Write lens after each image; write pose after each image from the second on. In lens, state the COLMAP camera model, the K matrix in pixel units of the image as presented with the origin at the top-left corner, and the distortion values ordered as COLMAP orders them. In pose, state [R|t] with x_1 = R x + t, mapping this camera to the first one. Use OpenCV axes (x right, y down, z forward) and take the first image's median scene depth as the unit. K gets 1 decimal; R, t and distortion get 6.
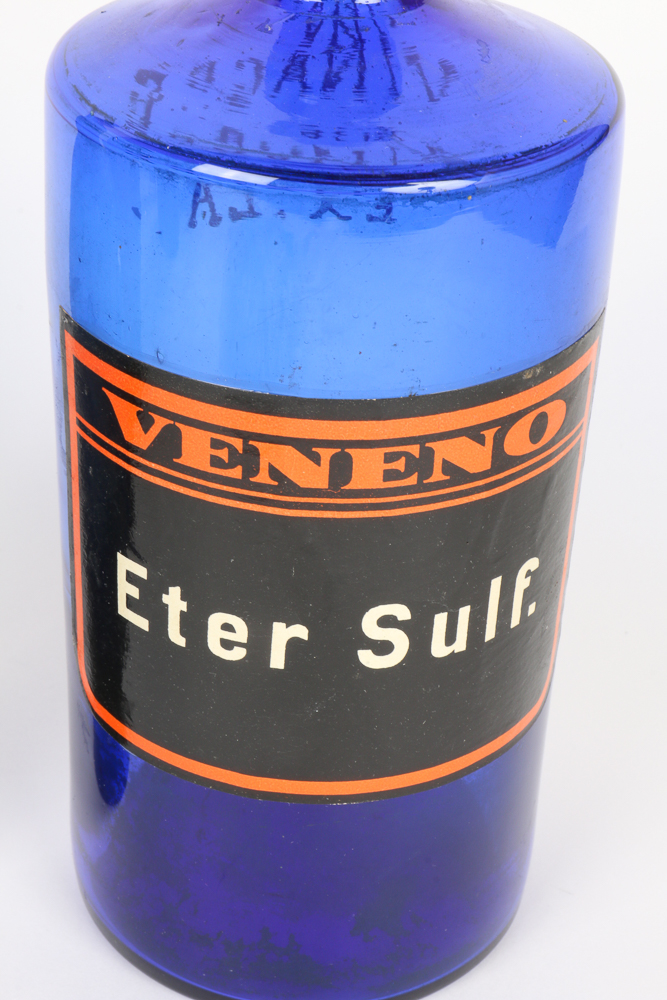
lens RADIAL K [[2092.9, 0, 334.6], [0, 2092.9, 499.9], [0, 0, 1]] dist [-0.039692, 0.000000]
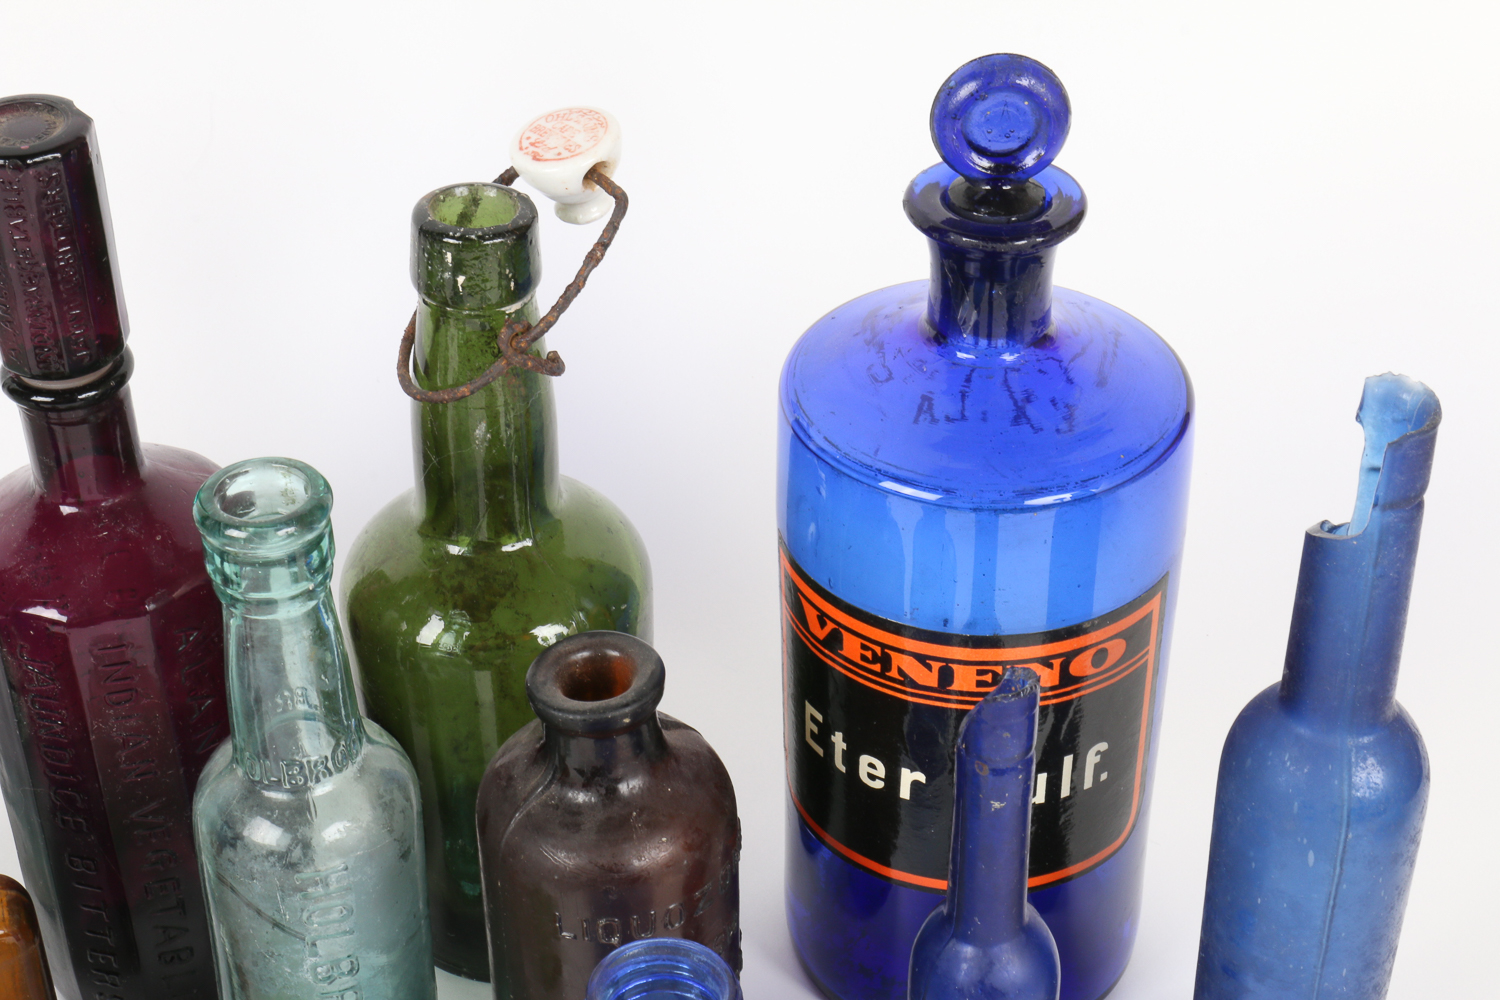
lens RADIAL K [[2715.8, 0, 735.8], [0, 2715.8, 511.2], [0, 0, 1]] dist [-0.014276, 0.000000]
pose [[0.959368, 0.114586, -0.257843, 0.315517], [-0.095819, 0.991827, 0.084252, -0.256595], [0.265389, -0.056123, 0.962507, -0.783995]]
